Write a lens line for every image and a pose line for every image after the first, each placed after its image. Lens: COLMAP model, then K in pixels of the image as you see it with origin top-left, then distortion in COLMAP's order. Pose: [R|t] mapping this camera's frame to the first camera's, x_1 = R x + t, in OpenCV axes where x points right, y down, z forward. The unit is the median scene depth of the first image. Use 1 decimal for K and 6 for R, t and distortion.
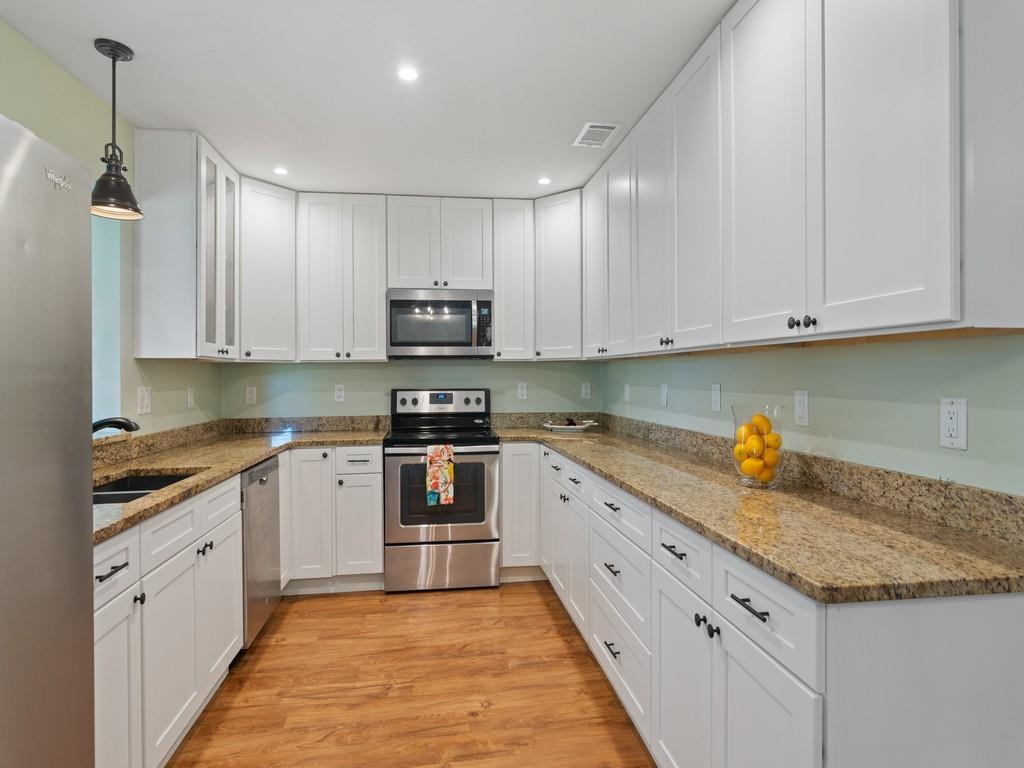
lens RADIAL K [[550.2, 0, 510.1], [0, 550.2, 375.1], [0, 0, 1]] dist [-0.002541, -0.000514]
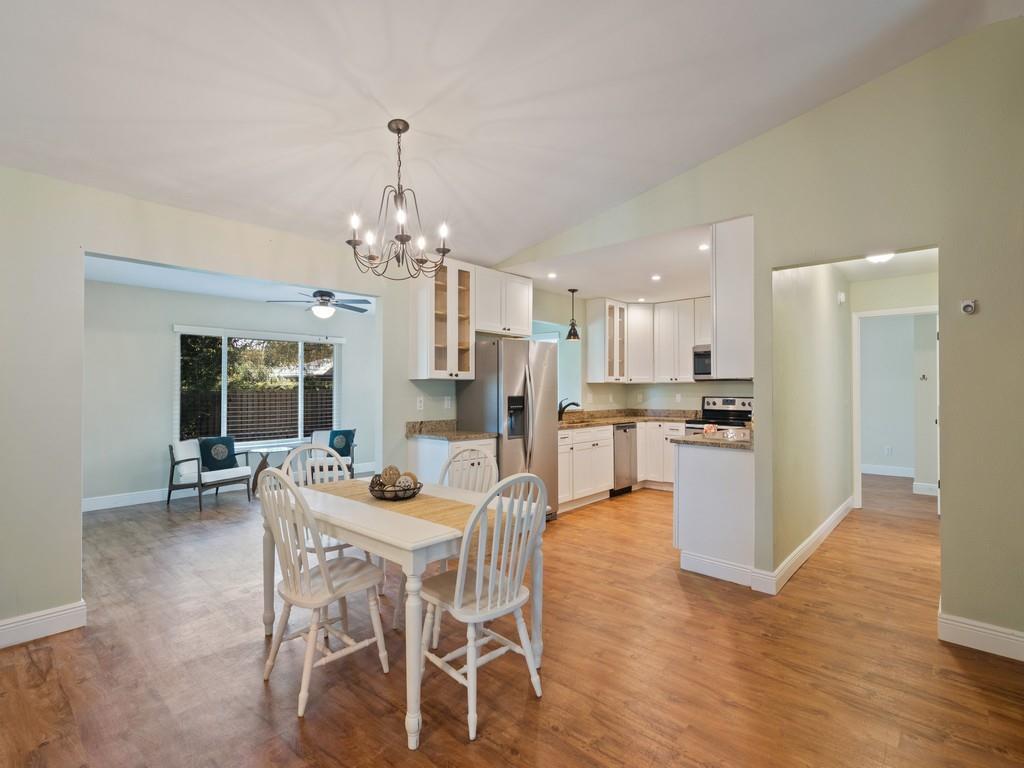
lens RADIAL K [[493.3, 0, 508.4], [0, 493.3, 382.5], [0, 0, 1]] dist [-0.007212, -0.000877]
pose [[0.632921, -0.005994, -0.774193, 0.803999], [-0.002327, 0.999951, -0.009645, -0.006266], [0.774213, 0.007907, 0.632876, -0.713093]]
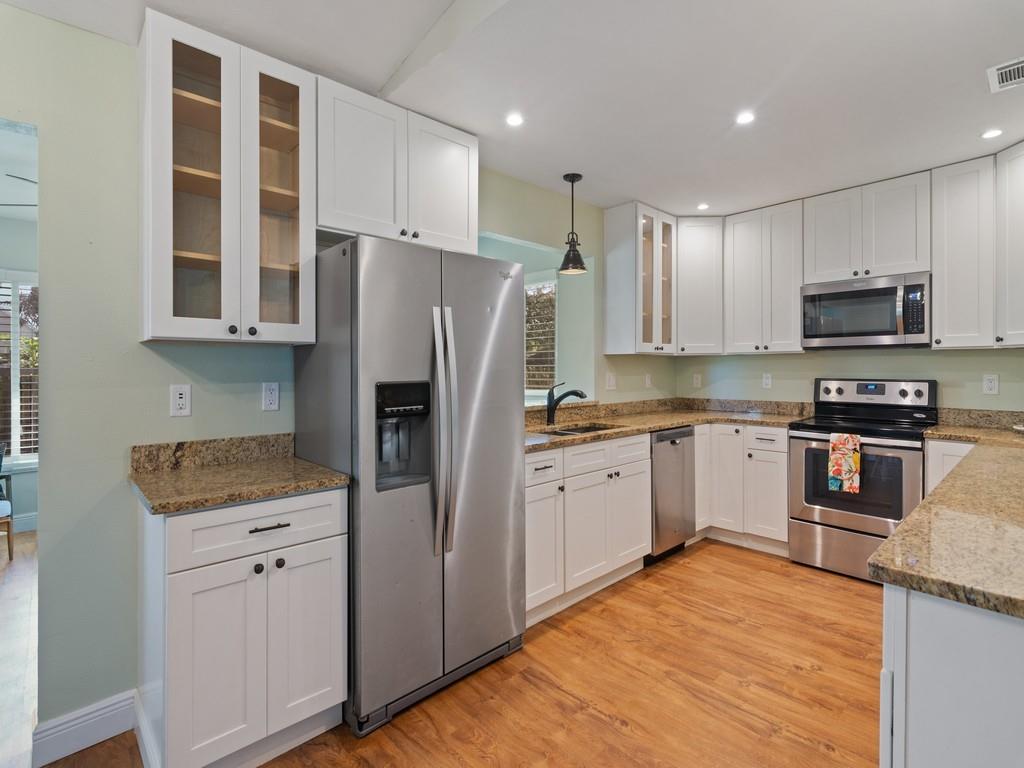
lens RADIAL K [[499.7, 0, 511.4], [0, 499.7, 368.2], [0, 0, 1]] dist [-0.001275, -0.000135]
pose [[0.574436, 0.005470, -0.818531, 0.279059], [0.000755, 0.999974, 0.007213, -0.001517], [0.818549, -0.004761, 0.574416, -0.040385]]
